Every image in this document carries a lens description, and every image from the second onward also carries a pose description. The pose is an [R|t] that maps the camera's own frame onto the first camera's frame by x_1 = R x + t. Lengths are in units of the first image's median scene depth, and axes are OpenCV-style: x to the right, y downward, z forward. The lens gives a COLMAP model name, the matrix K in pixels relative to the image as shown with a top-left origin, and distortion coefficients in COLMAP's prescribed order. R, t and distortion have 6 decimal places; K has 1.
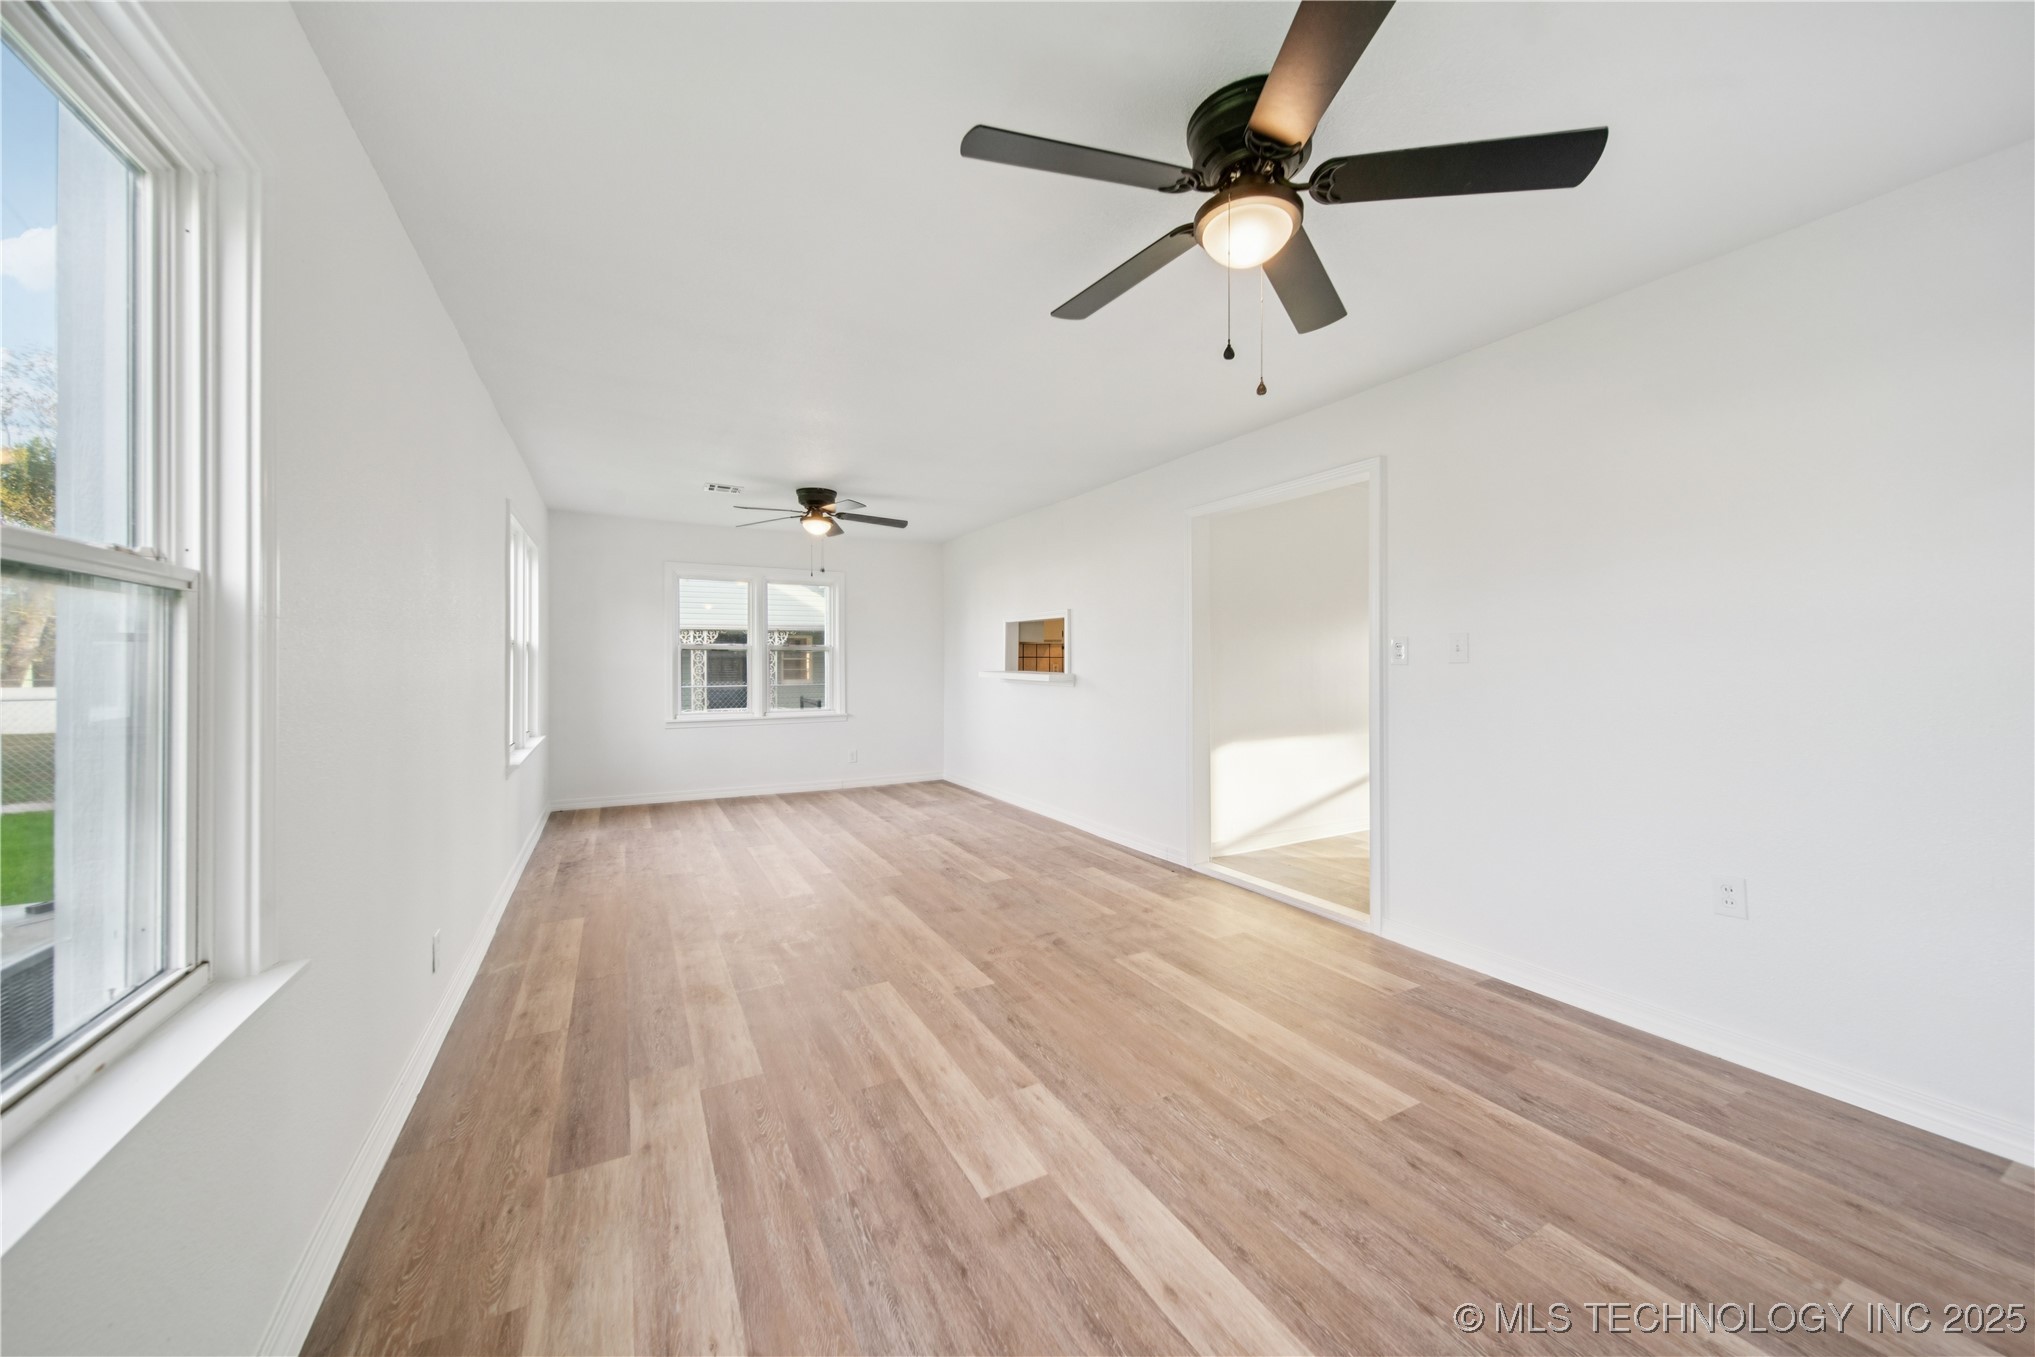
lens RADIAL K [[729.4, 0, 1023.0], [0, 729.4, 668.3], [0, 0, 1]] dist [0.001222, -0.000287]
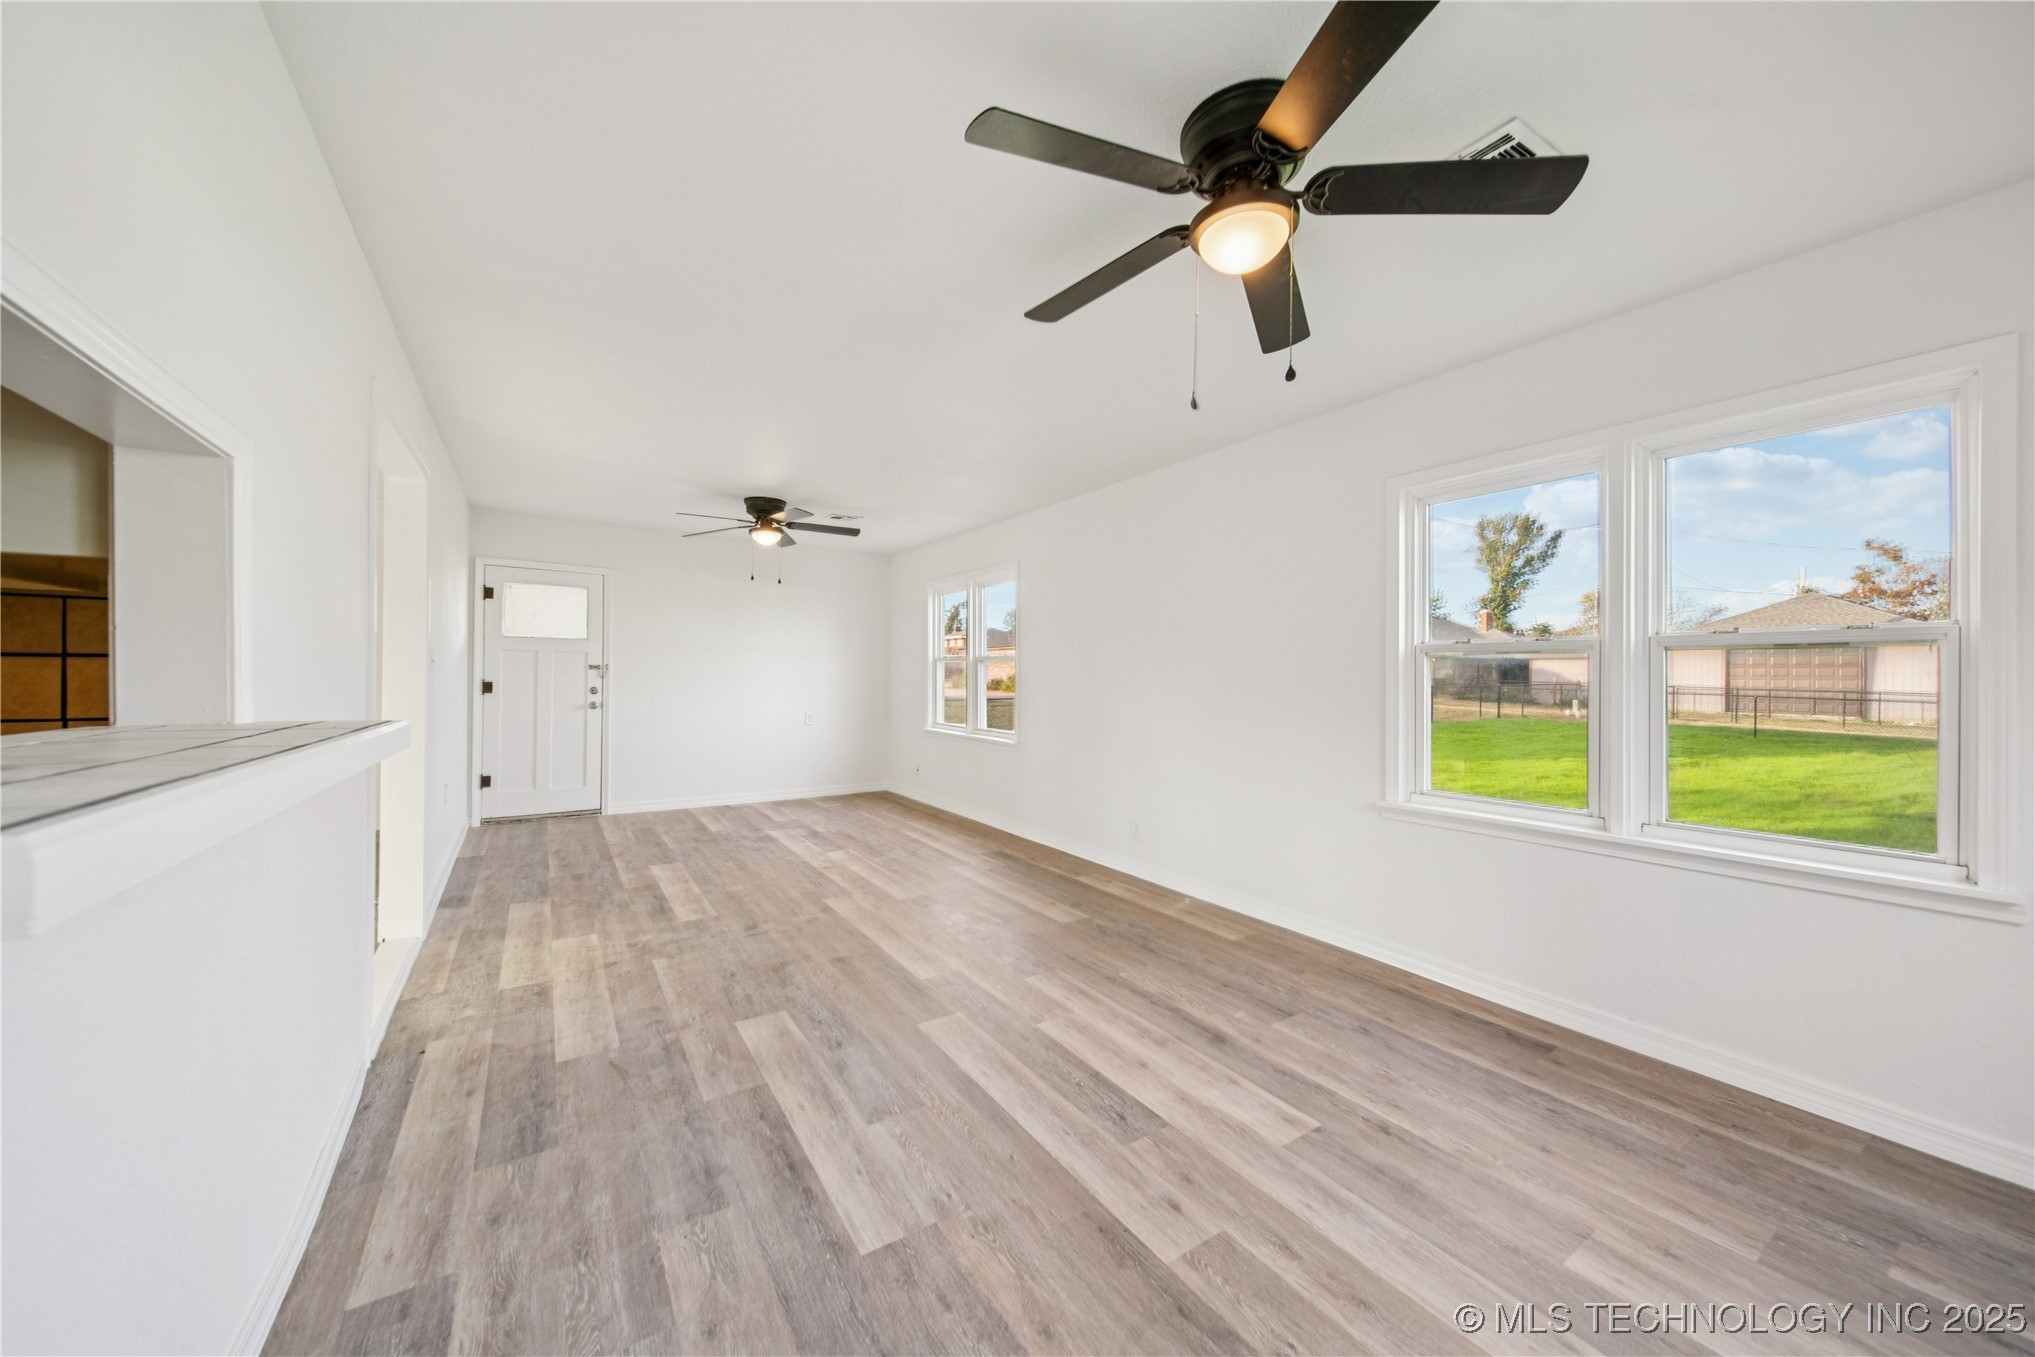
lens RADIAL K [[729.4, 0, 1023.0], [0, 729.4, 668.3], [0, 0, 1]] dist [0.001222, -0.000287]
pose [[-0.996283, -0.007175, -0.085839, -0.241389], [-0.006987, 0.999972, -0.002493, -0.014889], [0.085854, -0.001884, -0.996306, 1.959337]]
